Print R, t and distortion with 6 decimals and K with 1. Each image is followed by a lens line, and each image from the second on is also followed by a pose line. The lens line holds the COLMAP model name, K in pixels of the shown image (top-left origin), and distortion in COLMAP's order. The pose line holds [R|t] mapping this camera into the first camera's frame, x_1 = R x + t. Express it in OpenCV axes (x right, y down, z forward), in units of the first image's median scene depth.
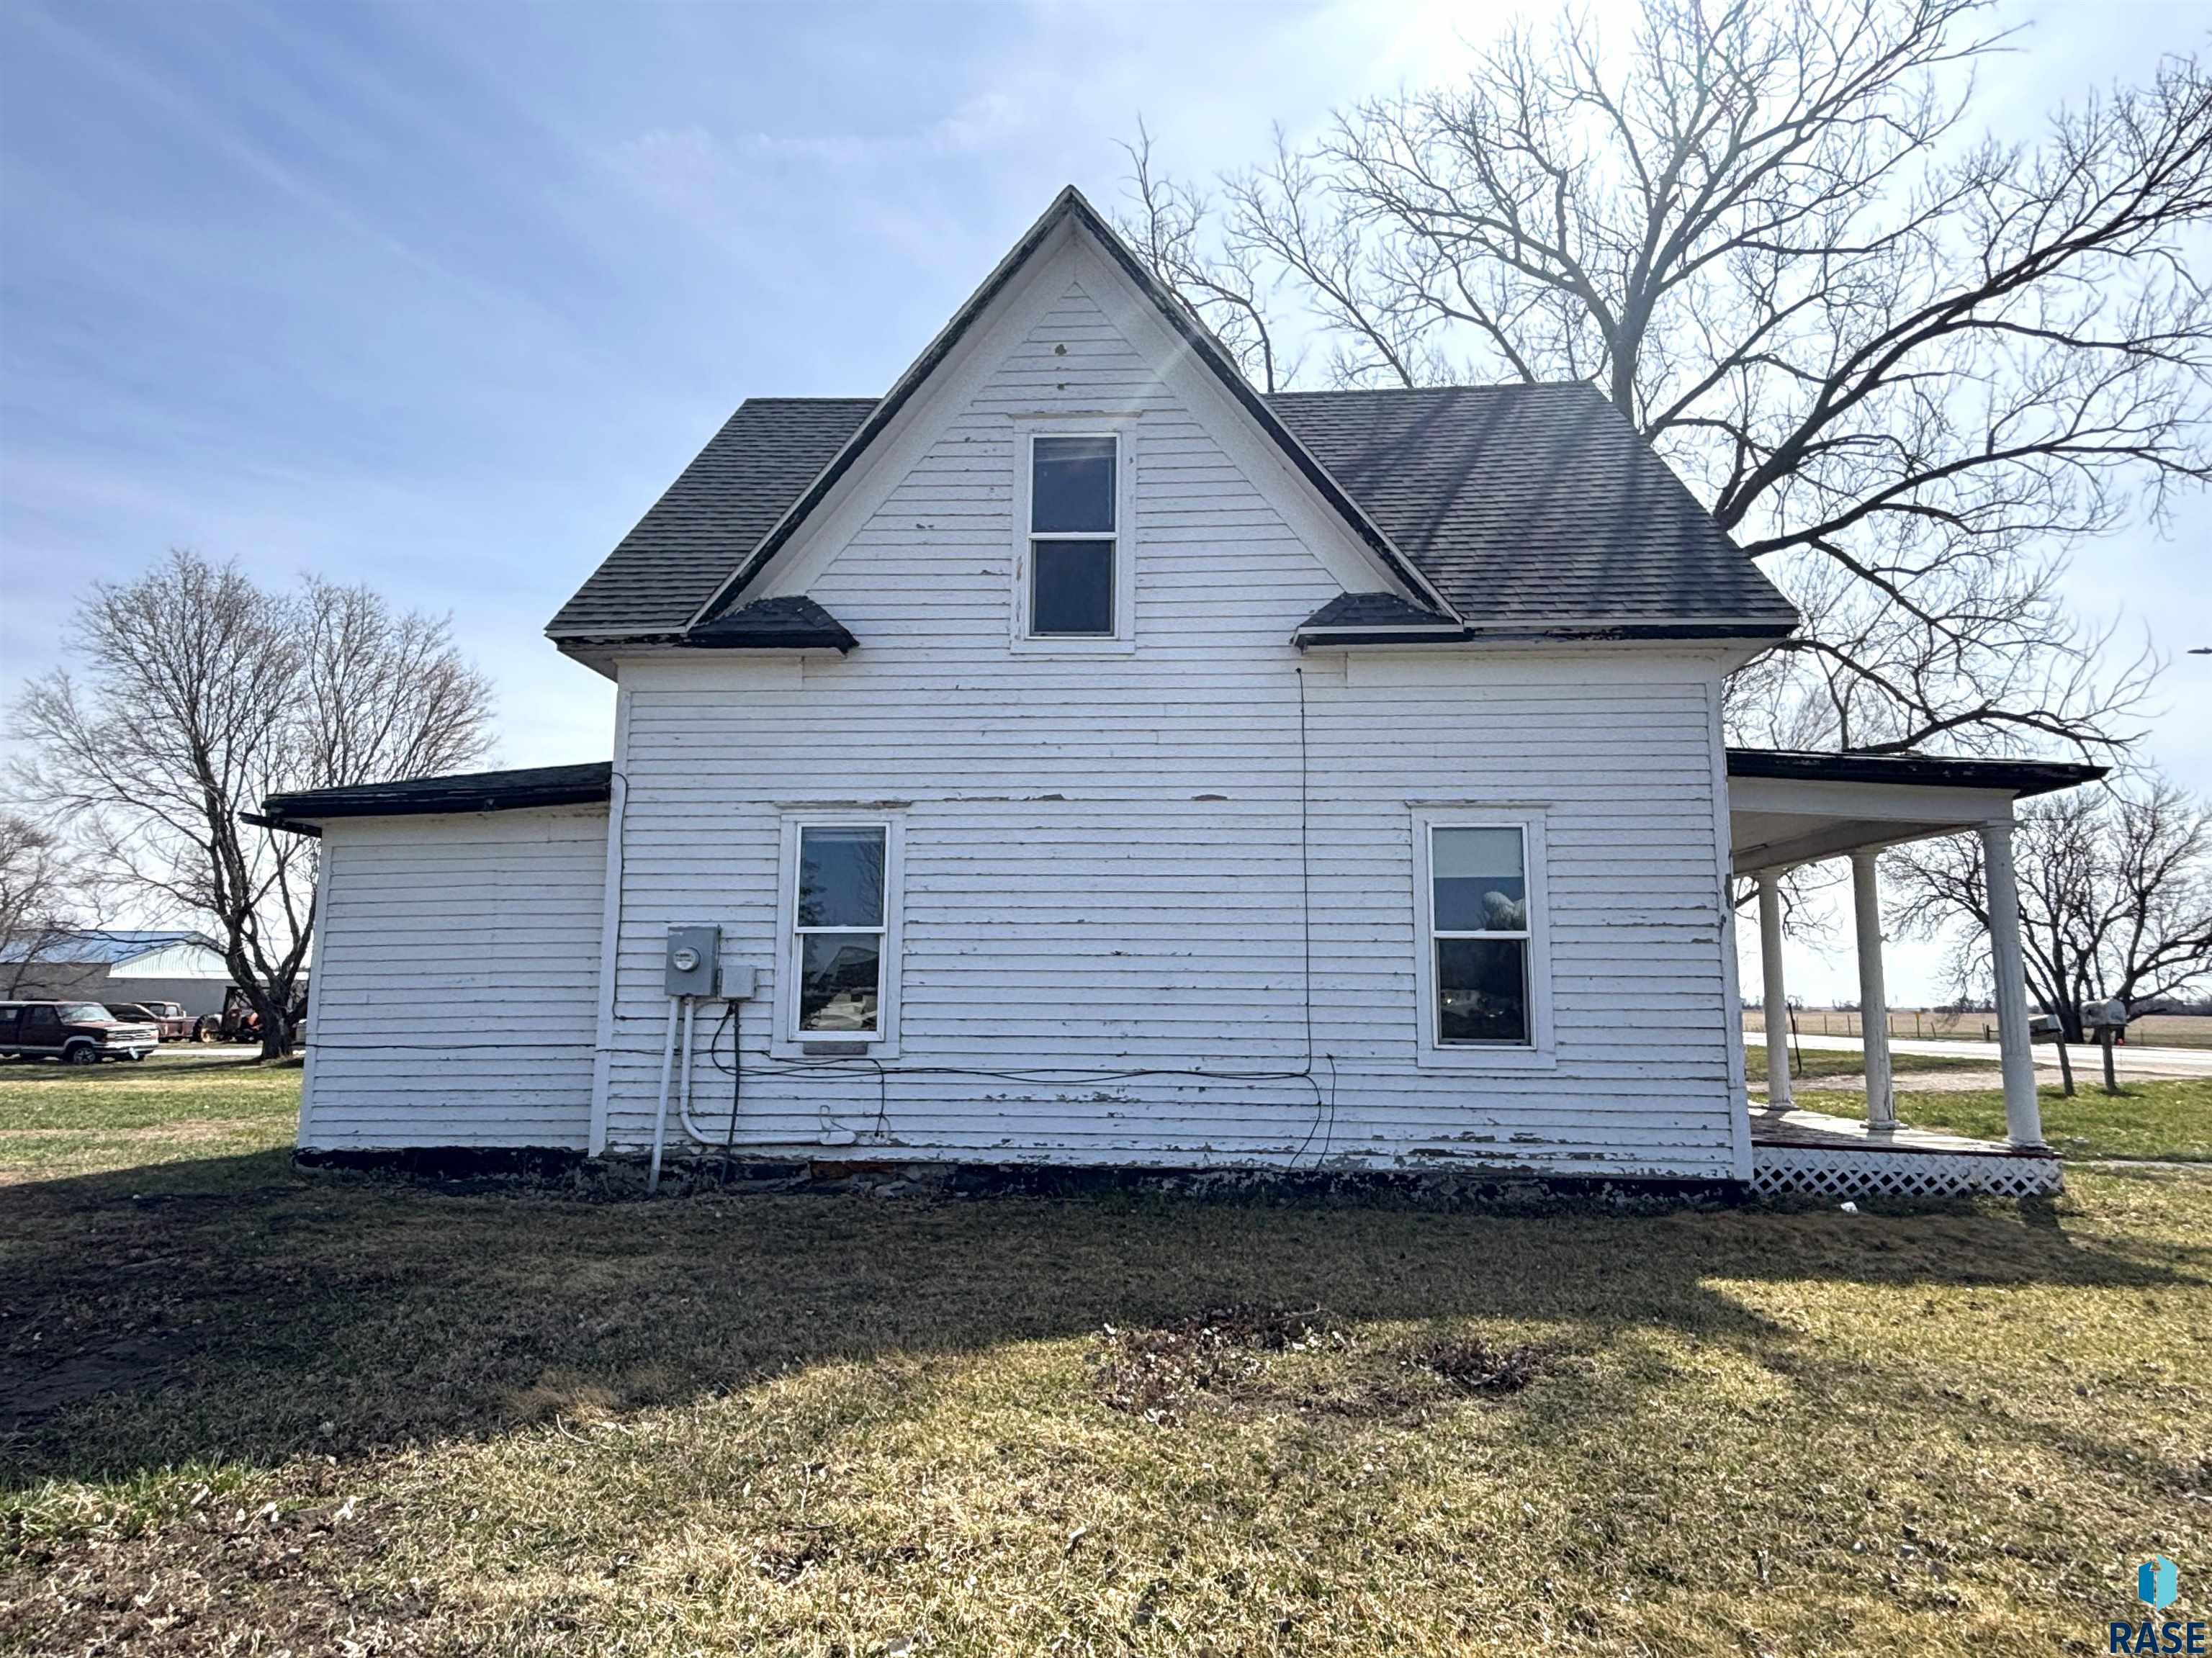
lens RADIAL K [[1299.2, 0, 1106.0], [0, 1299.2, 829.0], [0, 0, 1]] dist [0.070428, -0.112463]
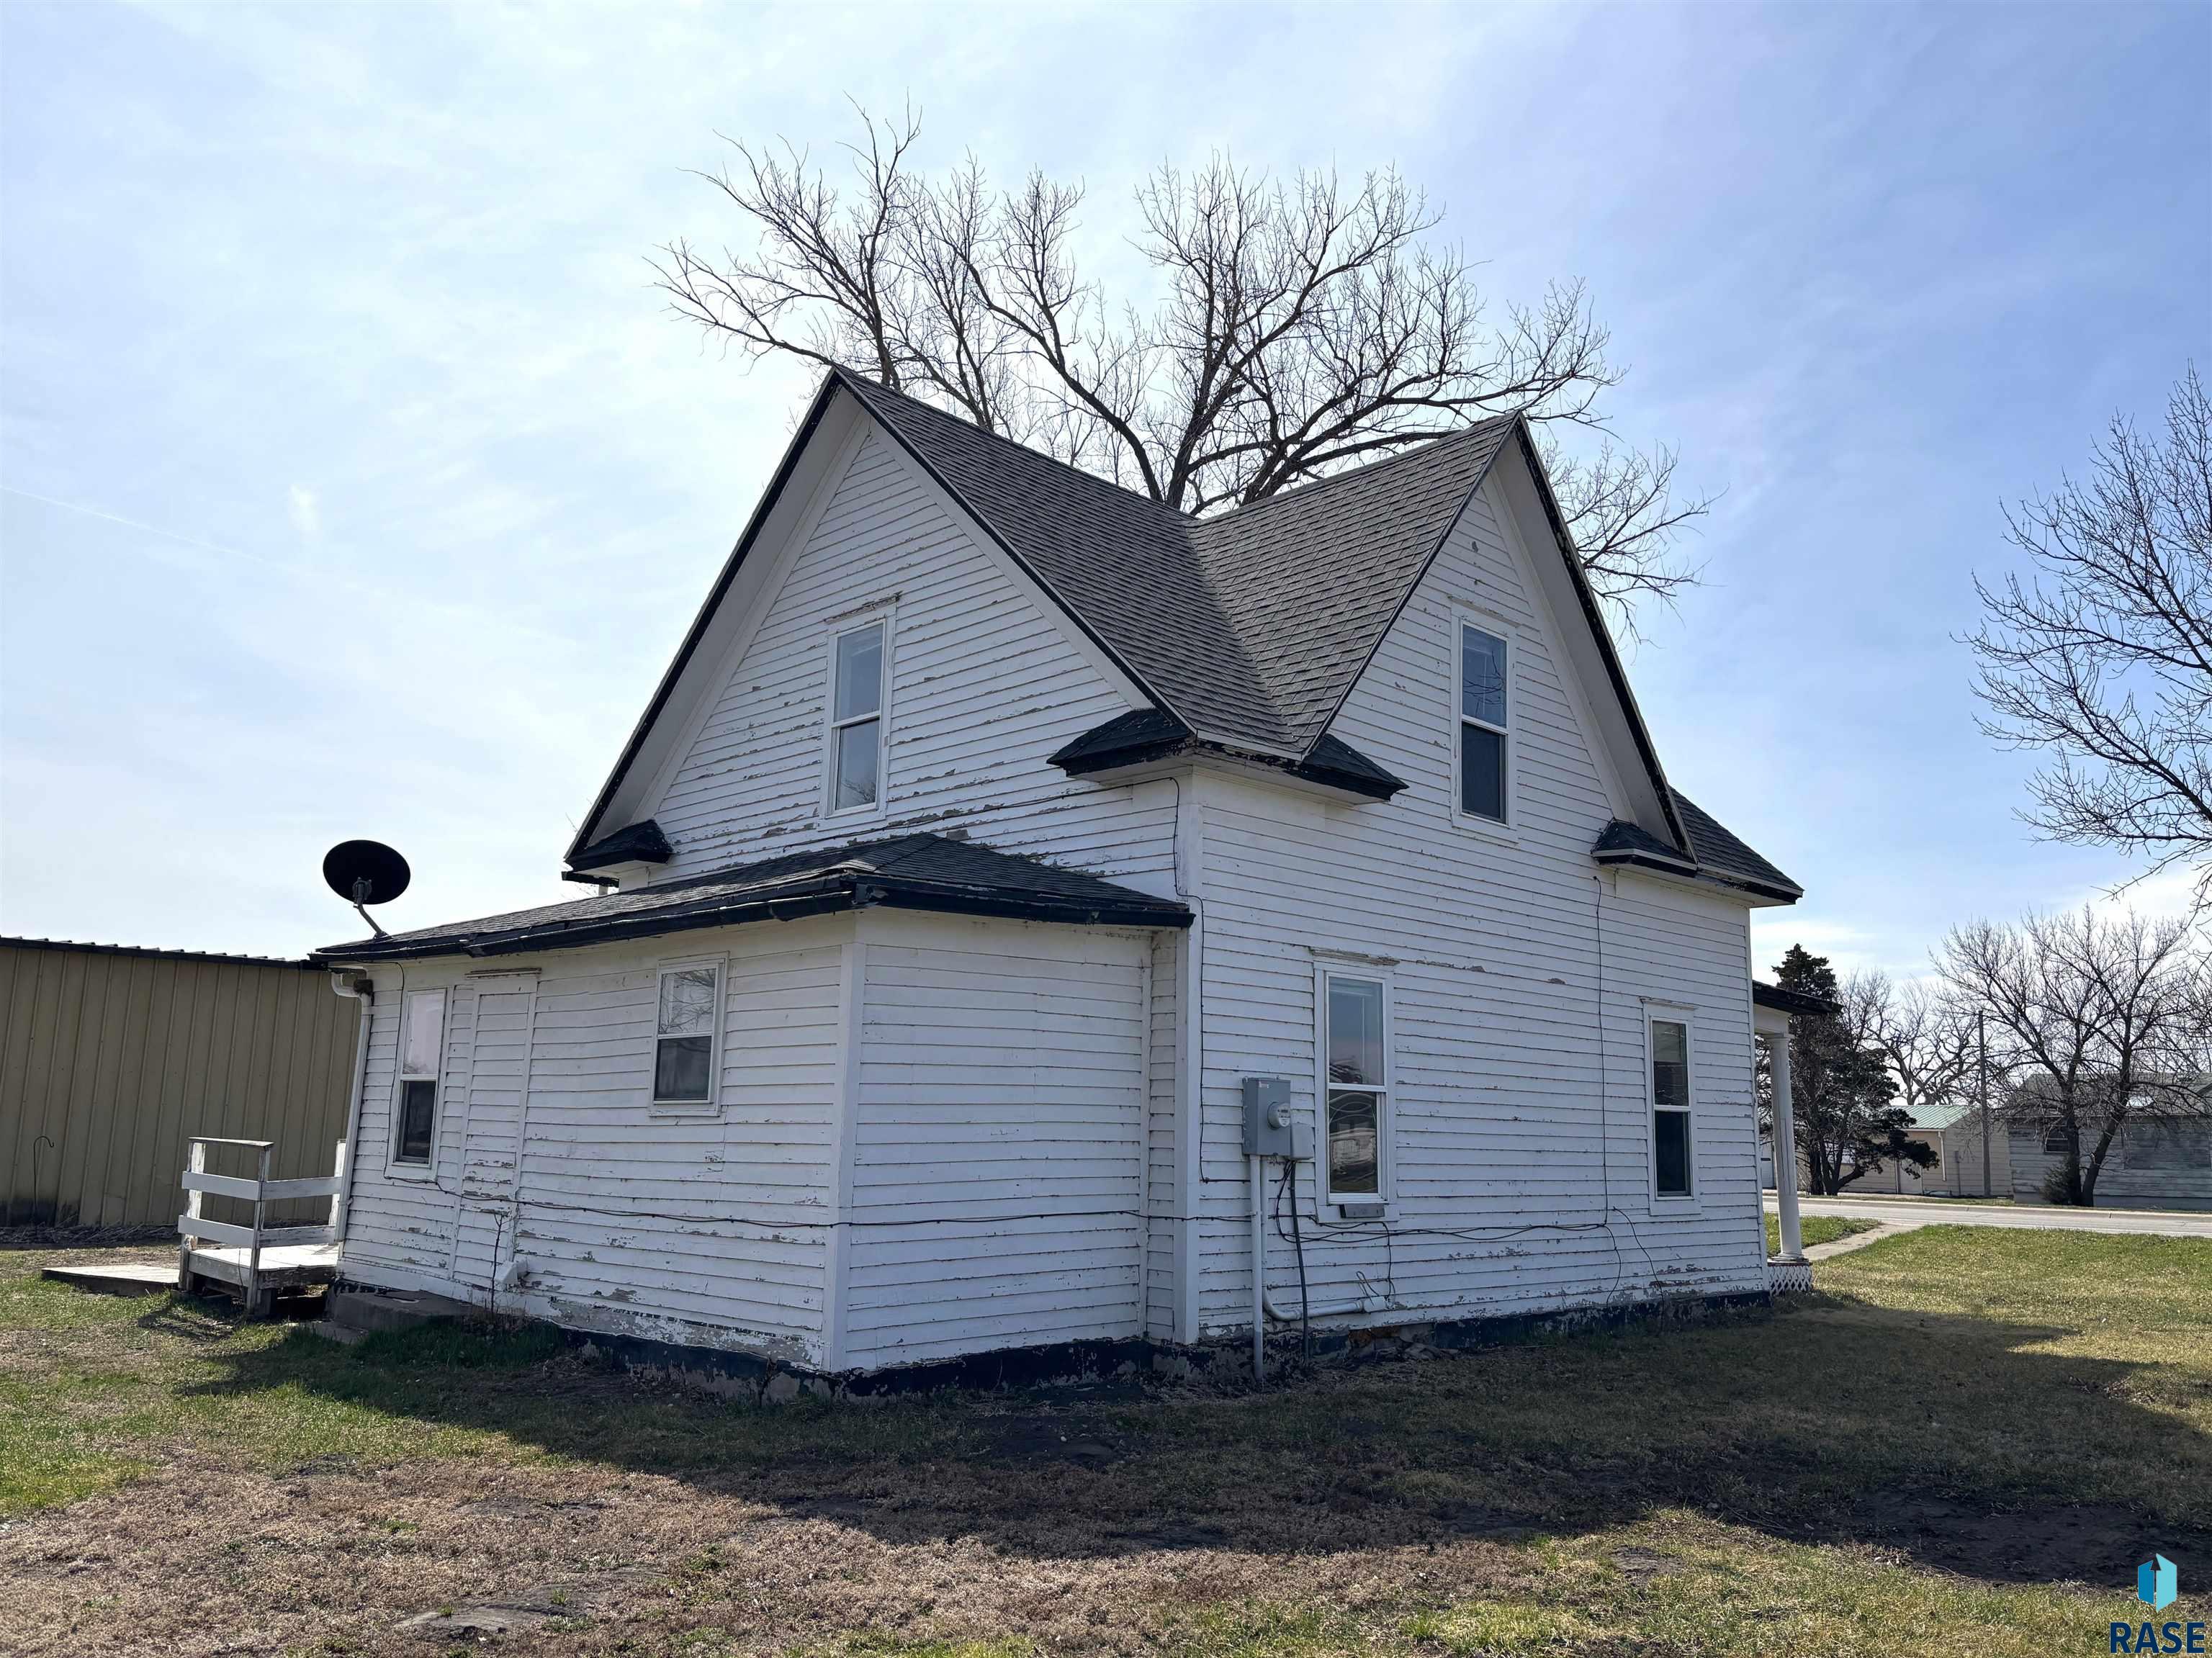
lens RADIAL K [[1669.5, 0, 1108.0], [0, 1669.5, 848.6], [0, 0, 1]] dist [0.079768, -0.083431]
pose [[0.669689, 0.131928, 0.730830, -1.269870], [-0.114444, 0.990672, -0.073965, 0.014593], [-0.733771, -0.034106, 0.678540, 0.296106]]
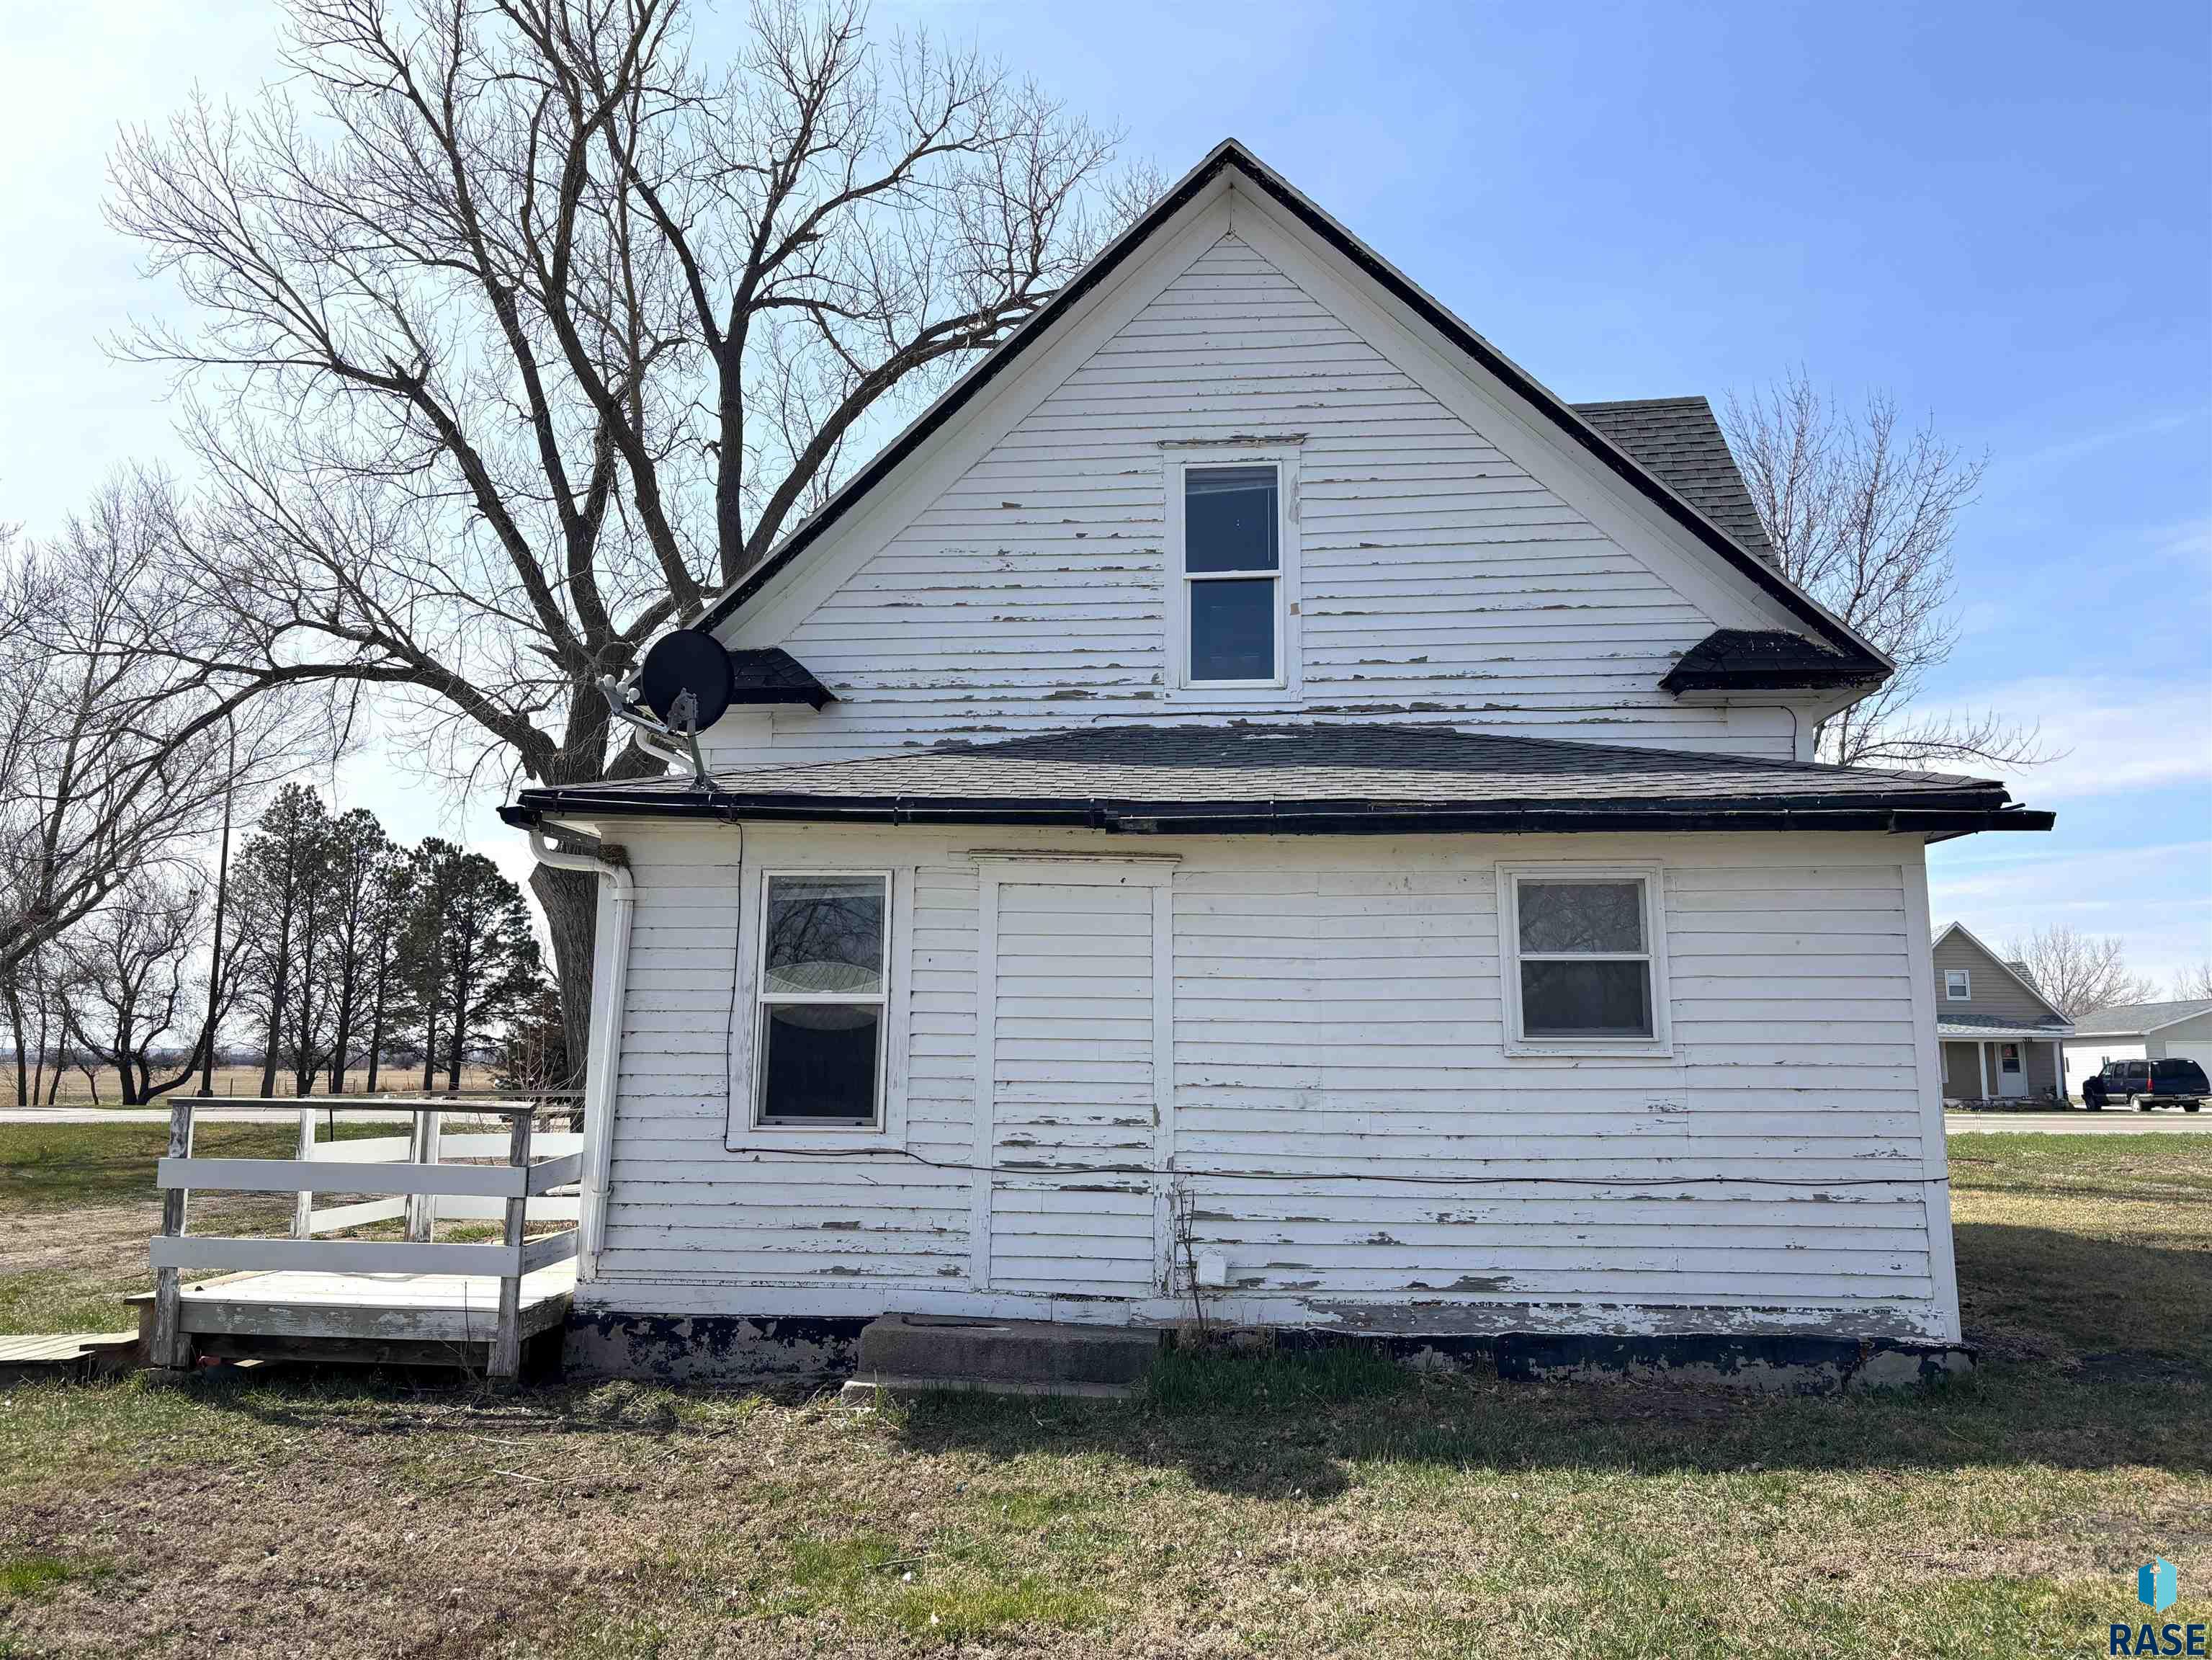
lens RADIAL K [[1651.8, 0, 1092.0], [0, 1651.8, 825.9], [0, 0, 1]] dist [0.081721, -0.085187]
pose [[0.034173, 0.138598, 0.989759, -1.515850], [-0.135432, 0.981844, -0.132814, 0.163957], [-0.990197, -0.129507, 0.052323, 1.413292]]
